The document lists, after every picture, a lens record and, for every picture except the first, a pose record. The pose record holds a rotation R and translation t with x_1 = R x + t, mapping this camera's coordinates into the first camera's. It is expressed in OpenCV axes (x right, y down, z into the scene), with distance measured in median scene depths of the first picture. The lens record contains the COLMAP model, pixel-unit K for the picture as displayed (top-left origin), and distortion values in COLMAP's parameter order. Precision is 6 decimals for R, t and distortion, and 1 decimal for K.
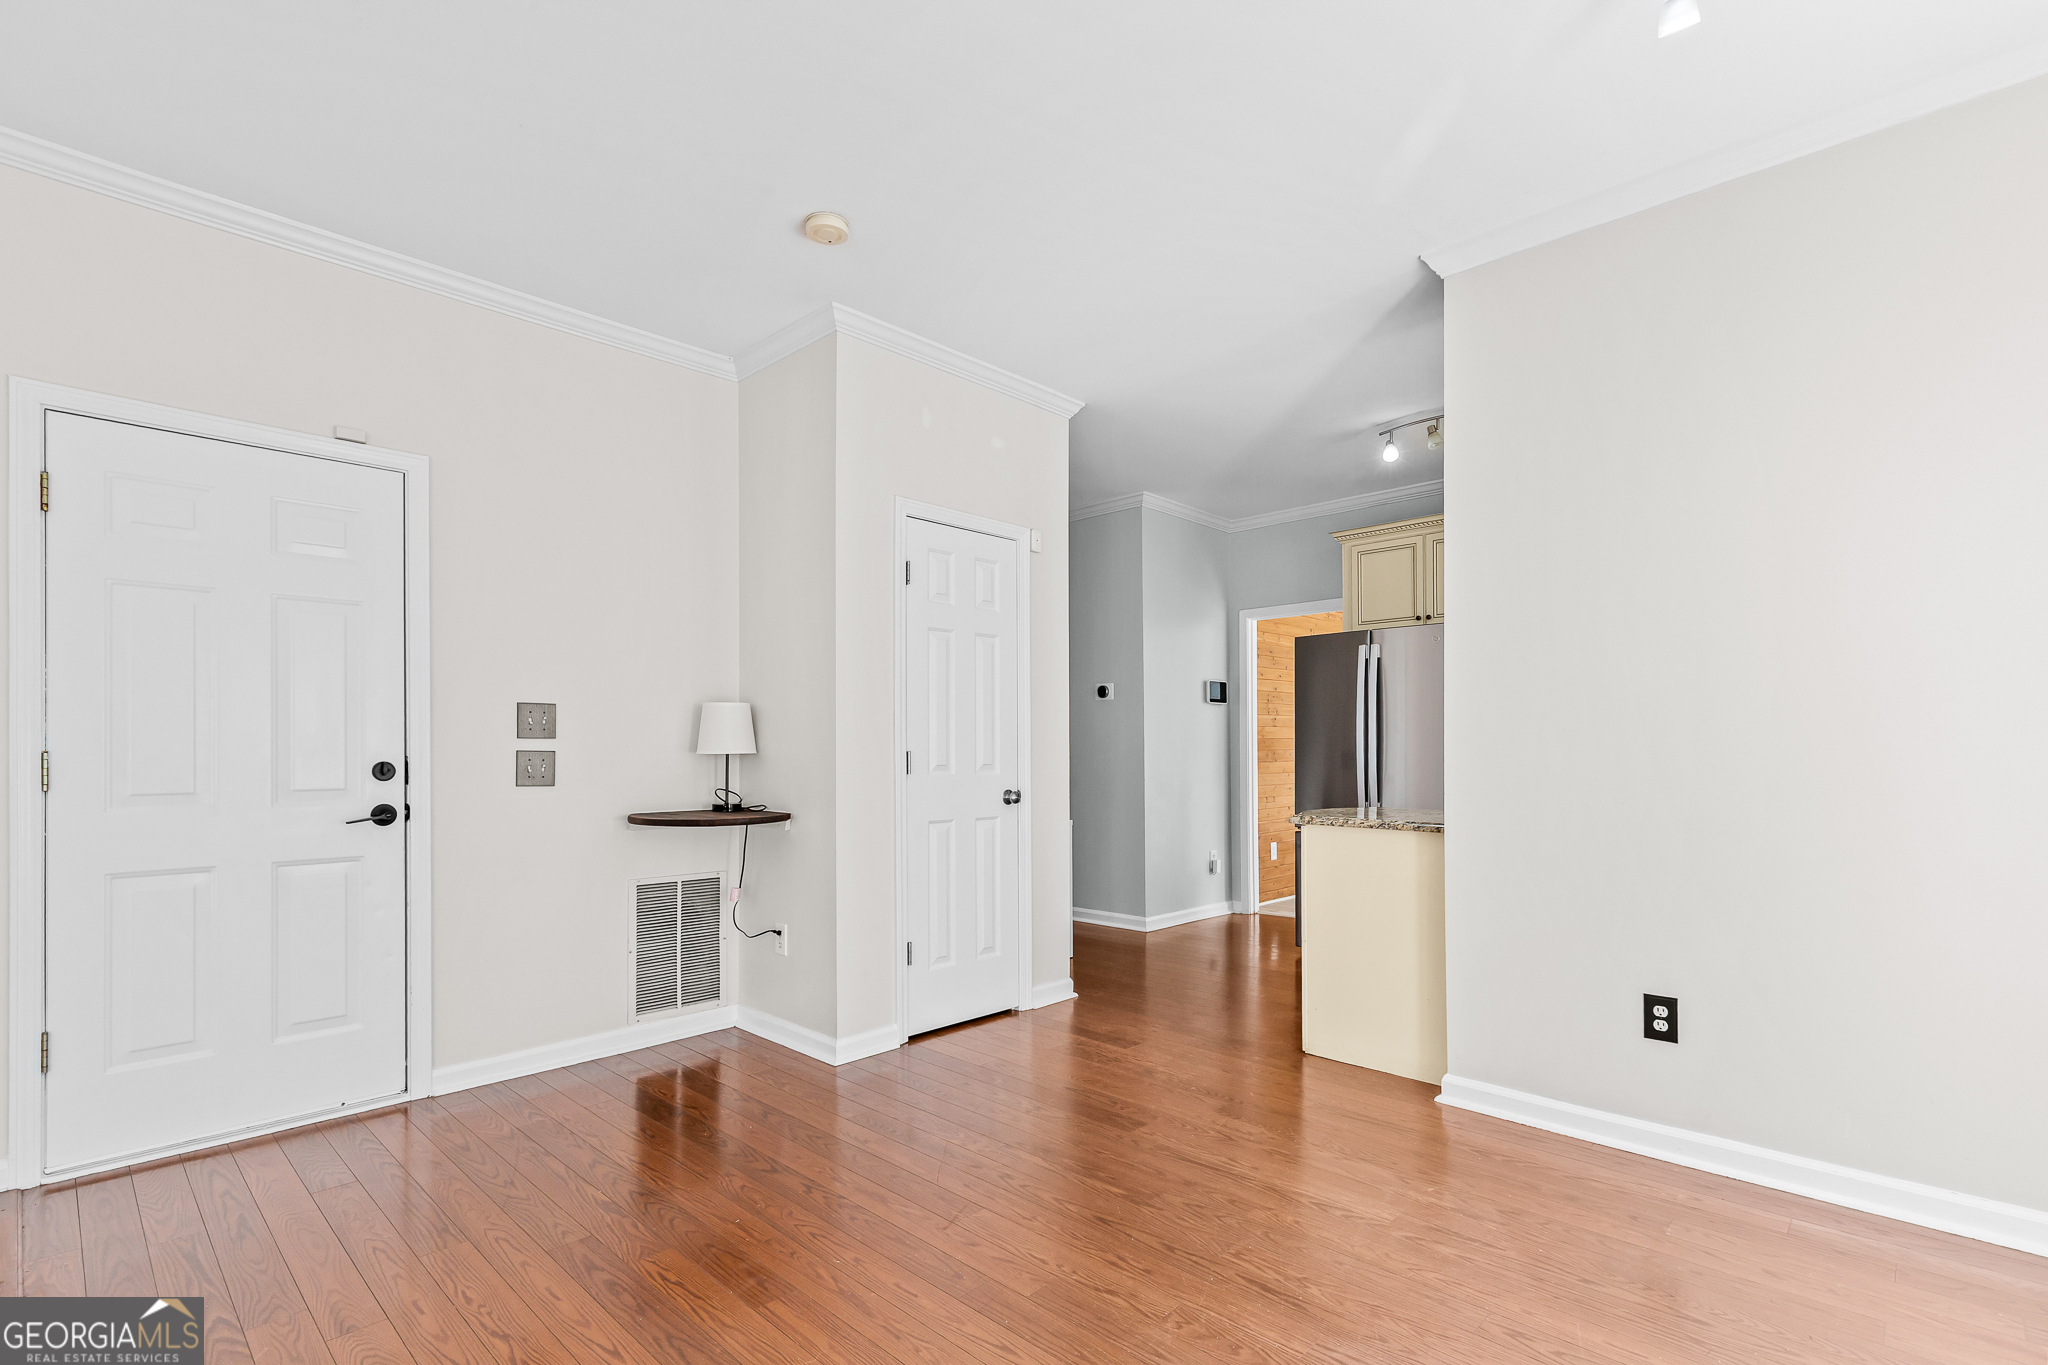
lens RADIAL K [[953.7, 0, 1052.5], [0, 953.7, 740.6], [0, 0, 1]] dist [0.003990, 0.000384]
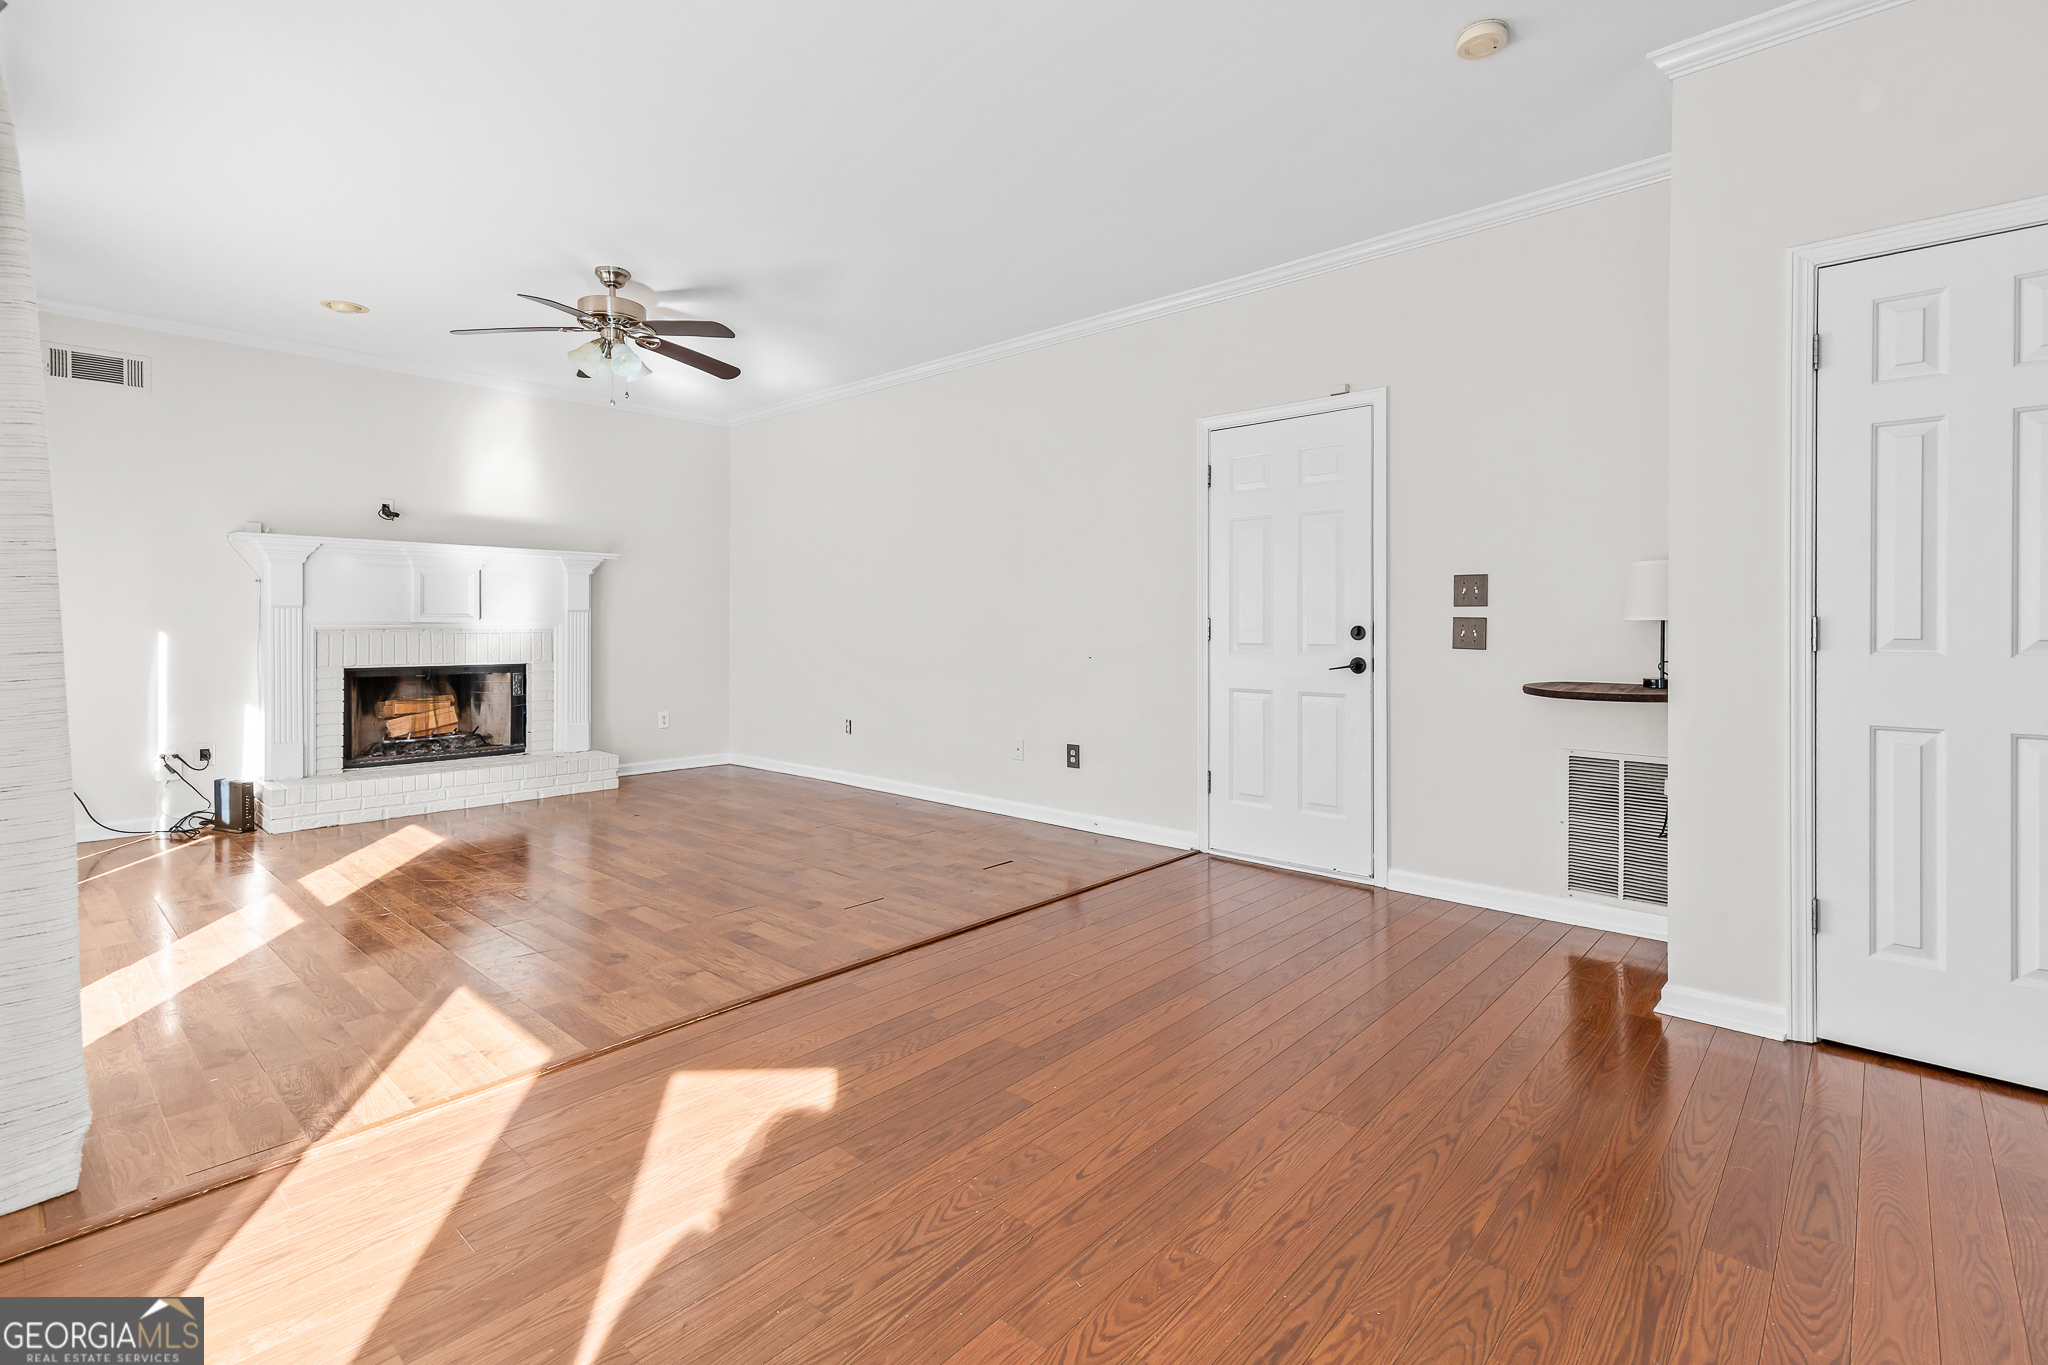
lens RADIAL K [[950.5, 0, 1041.7], [0, 950.5, 625.6], [0, 0, 1]] dist [0.002917, 0.000758]
pose [[0.018531, 0.006032, -0.999810, 0.613434], [0.010262, 0.999928, 0.006223, 0.008824], [0.999776, -0.010376, 0.018468, 0.523528]]
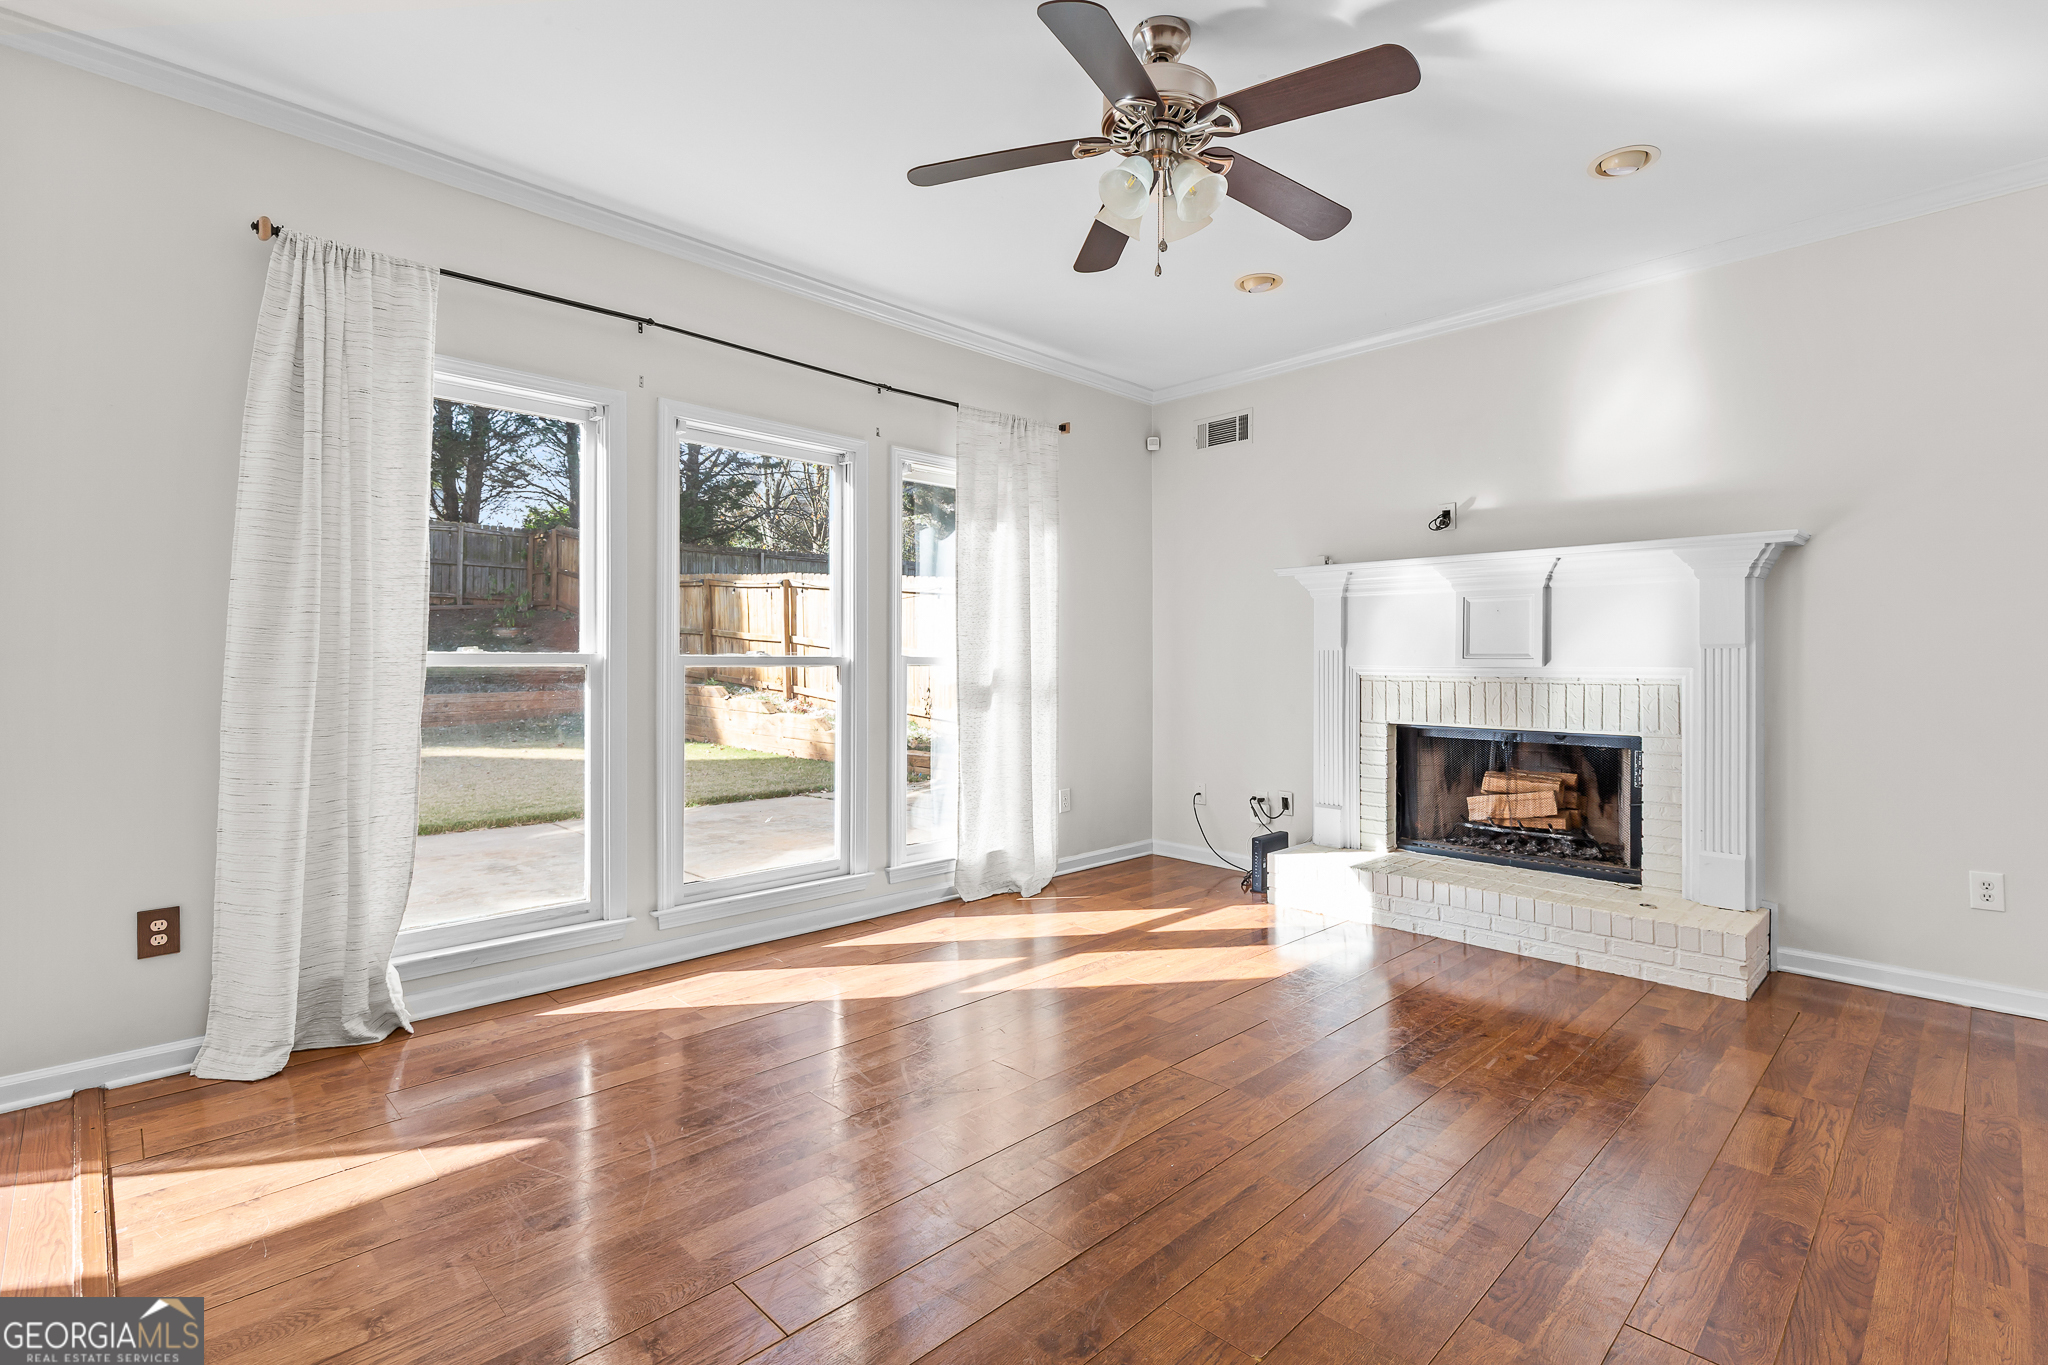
lens RADIAL K [[942.1, 0, 1050.7], [0, 942.1, 662.4], [0, 0, 1]] dist [0.005280, 0.000672]
pose [[-0.999442, -0.000036, 0.033414, -0.744398], [-0.000464, 0.999918, -0.012786, 0.012771], [-0.033411, -0.012794, -0.999360, 0.689435]]
